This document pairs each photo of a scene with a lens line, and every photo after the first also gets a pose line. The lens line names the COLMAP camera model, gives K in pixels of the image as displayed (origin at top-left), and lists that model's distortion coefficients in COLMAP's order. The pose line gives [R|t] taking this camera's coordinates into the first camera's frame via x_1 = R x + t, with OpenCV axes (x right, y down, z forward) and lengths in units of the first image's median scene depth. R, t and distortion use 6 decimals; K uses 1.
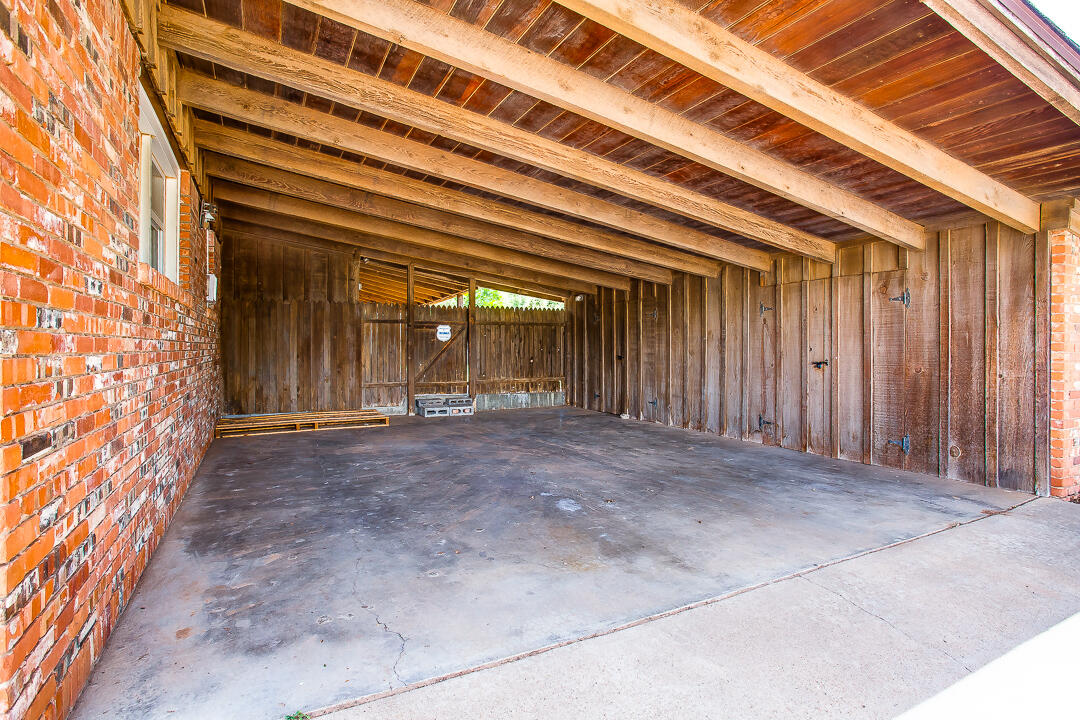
lens RADIAL K [[550.7, 0, 534.5], [0, 550.7, 355.8], [0, 0, 1]] dist [-0.069251, 0.032351]
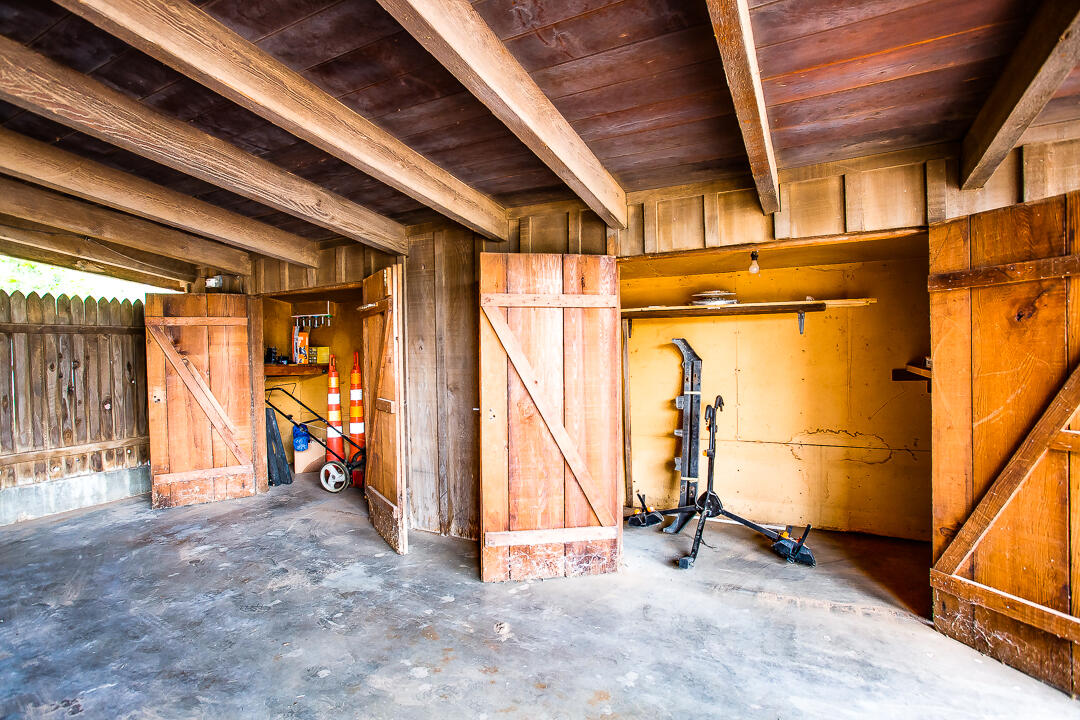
lens RADIAL K [[550.7, 0, 534.5], [0, 550.7, 355.8], [0, 0, 1]] dist [-0.069251, 0.032351]
pose [[0.832347, -0.022386, 0.553803, 0.050585], [0.026984, 0.999636, -0.000148, -0.025482], [-0.553598, 0.015067, 0.832648, 0.408364]]
